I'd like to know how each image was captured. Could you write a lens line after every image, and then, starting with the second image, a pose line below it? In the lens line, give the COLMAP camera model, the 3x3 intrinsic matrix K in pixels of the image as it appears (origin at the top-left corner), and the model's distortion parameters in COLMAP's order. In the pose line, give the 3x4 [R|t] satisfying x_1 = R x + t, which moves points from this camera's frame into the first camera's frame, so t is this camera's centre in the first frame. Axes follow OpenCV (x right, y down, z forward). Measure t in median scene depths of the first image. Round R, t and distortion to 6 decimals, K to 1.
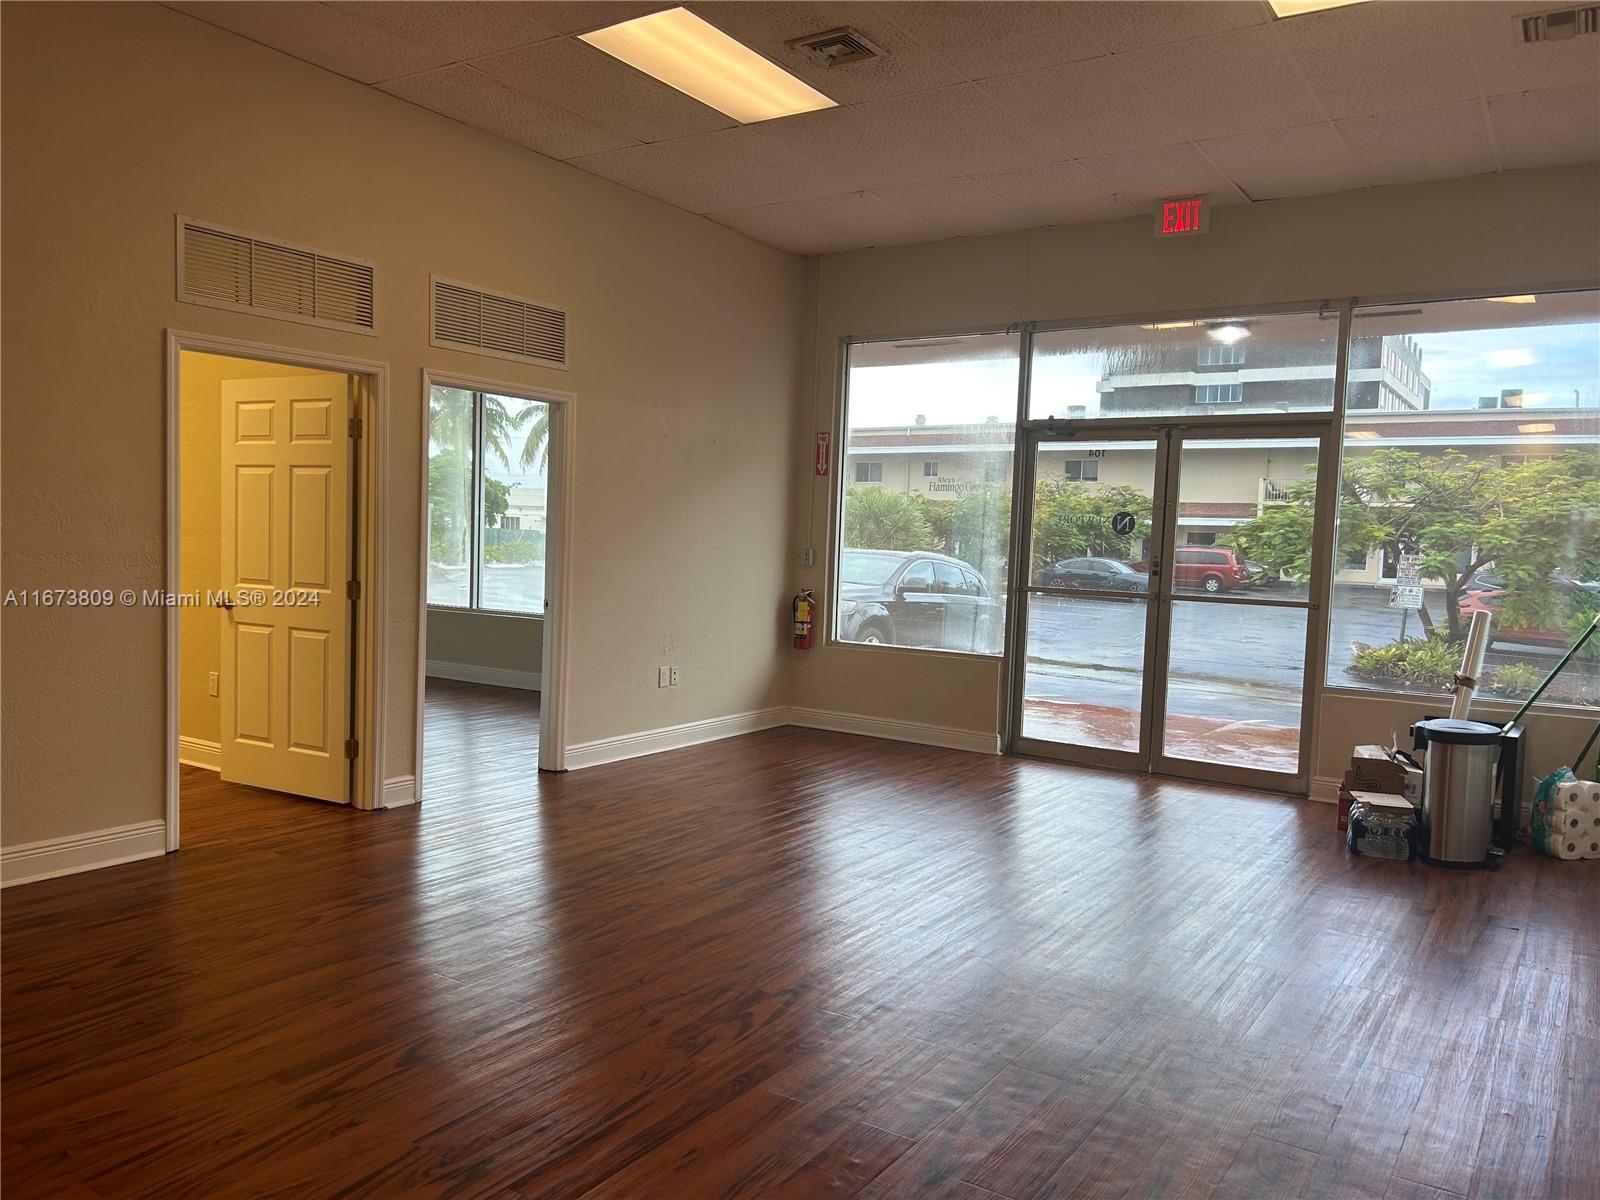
lens RADIAL K [[1246.6, 0, 786.6], [0, 1246.6, 606.5], [0, 0, 1]] dist [0.058235, -0.054507]
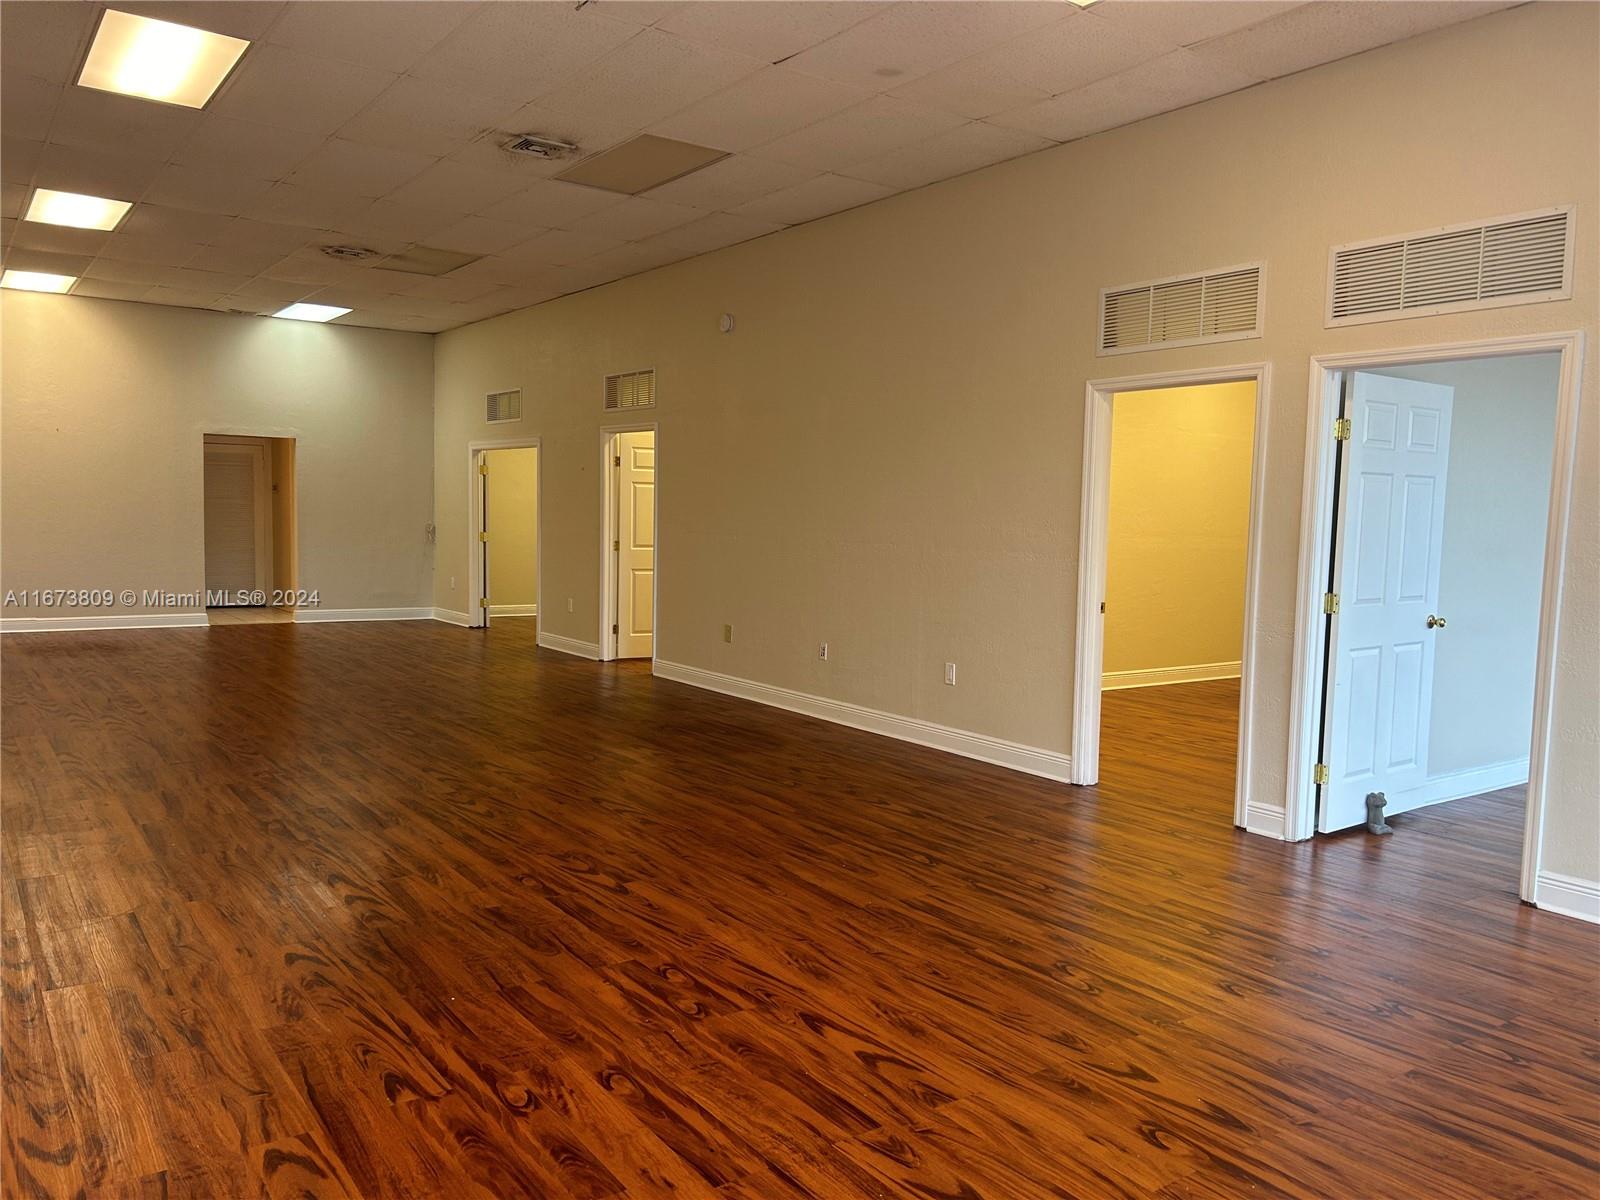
lens RADIAL K [[1246.6, 0, 800.0], [0, 1246.6, 600.9], [0, 0, 1]] dist [0.058235, -0.054507]
pose [[-0.380027, 0.020141, -0.924756, 0.770520], [-0.095732, 0.993537, 0.060980, -0.042467], [0.920008, 0.111703, -0.375643, 1.162778]]
